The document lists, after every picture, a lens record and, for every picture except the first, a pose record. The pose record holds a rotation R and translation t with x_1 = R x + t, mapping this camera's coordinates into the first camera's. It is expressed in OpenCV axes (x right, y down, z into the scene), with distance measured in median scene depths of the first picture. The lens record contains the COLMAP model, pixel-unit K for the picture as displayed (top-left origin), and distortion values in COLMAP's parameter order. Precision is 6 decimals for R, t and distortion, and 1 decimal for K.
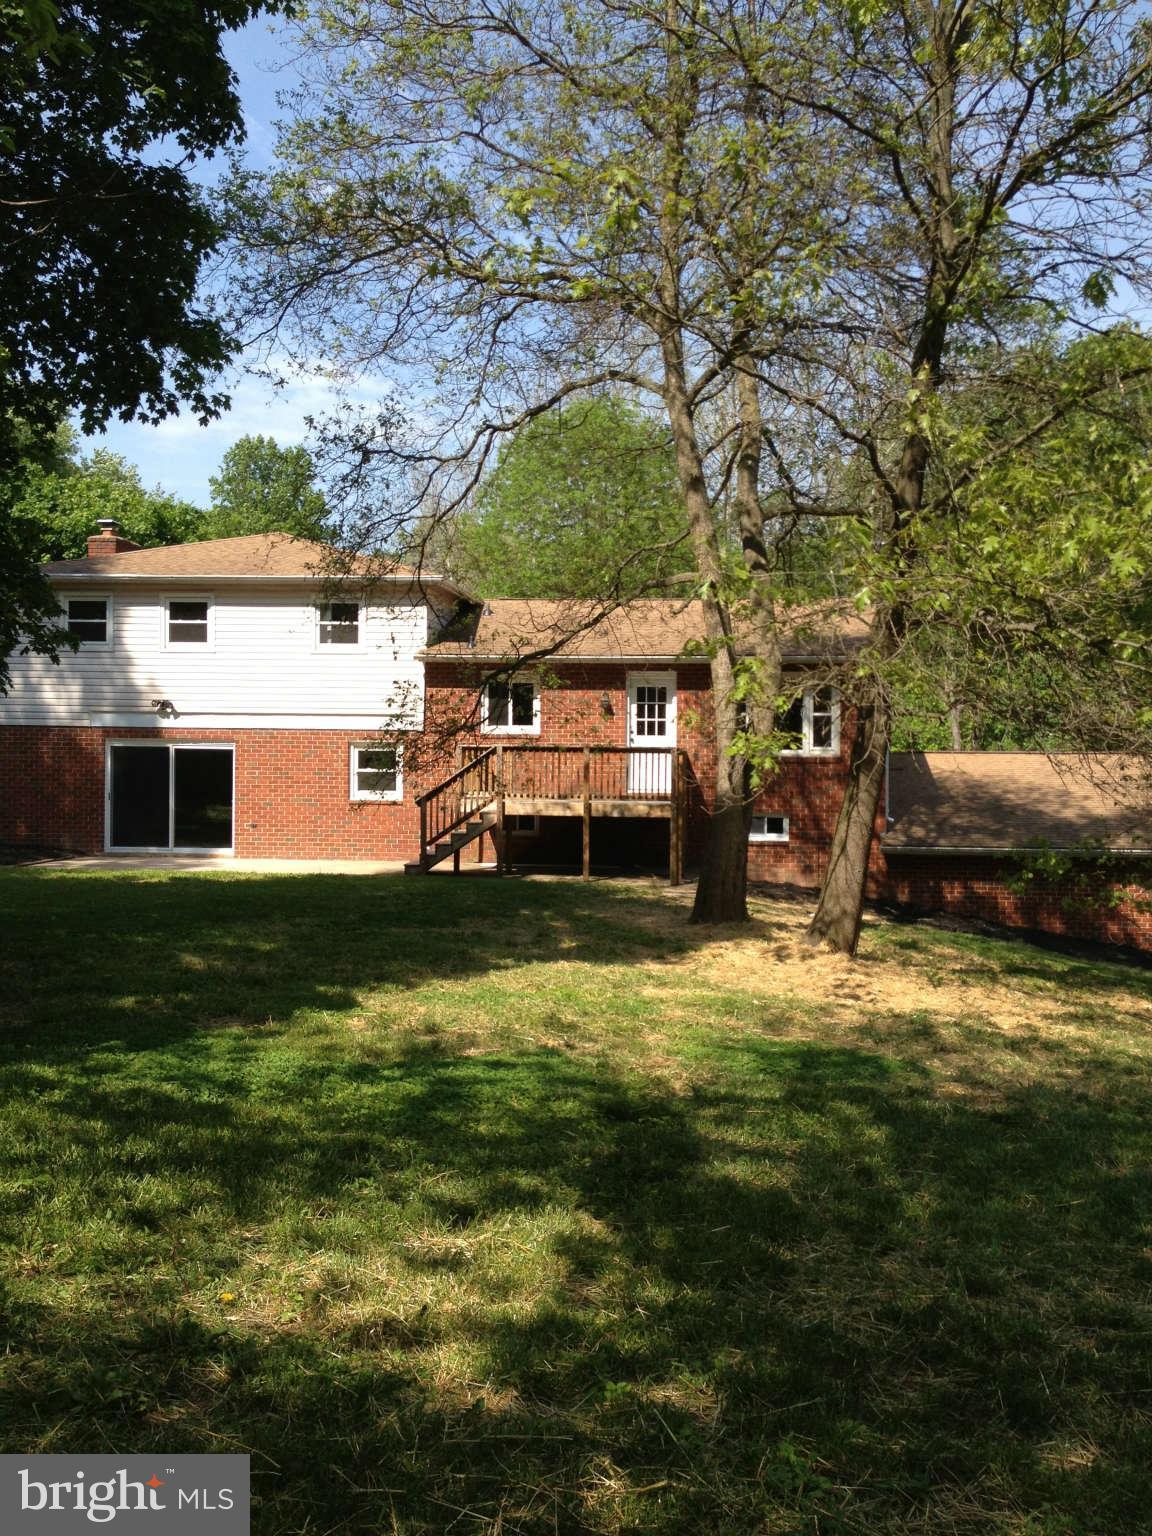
lens RADIAL K [[1403.6, 0, 576.0], [0, 1403.6, 768.0], [0, 0, 1]] dist [-0.002674, -0.123775]
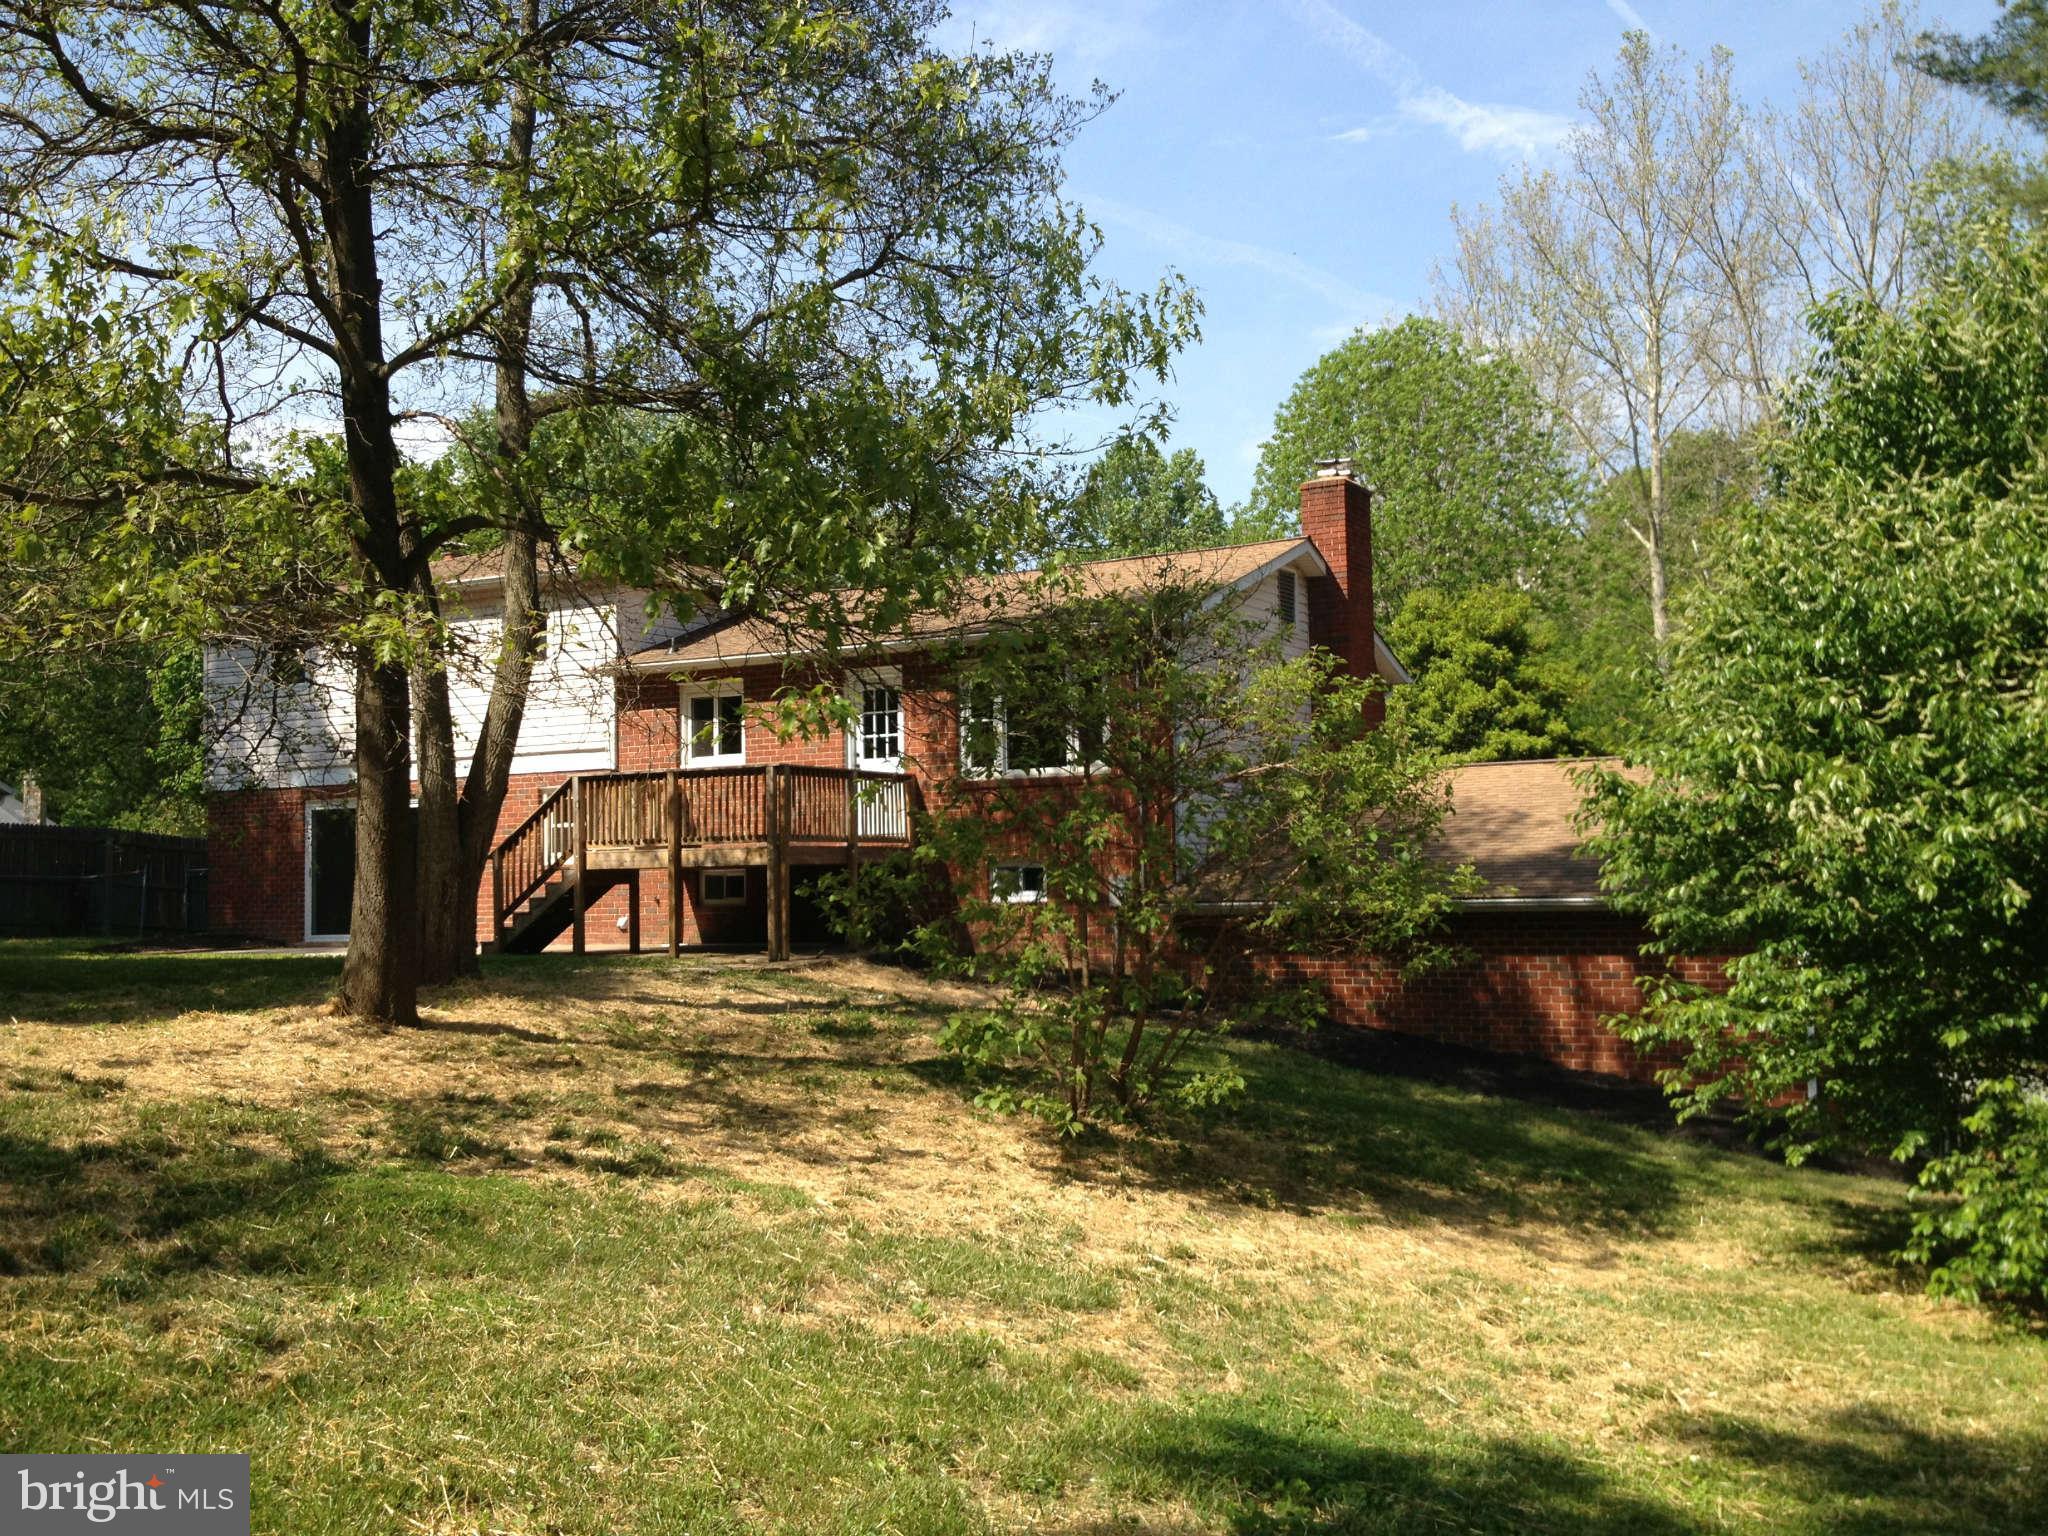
lens RADIAL K [[1871.5, 0, 1025.4], [0, 1871.5, 764.0], [0, 0, 1]] dist [-0.002674, -0.123775]
pose [[0.941726, -0.053355, -0.332123, 0.422431], [0.034048, 0.997389, -0.063686, 0.041075], [0.334654, 0.048667, 0.941084, 0.136071]]
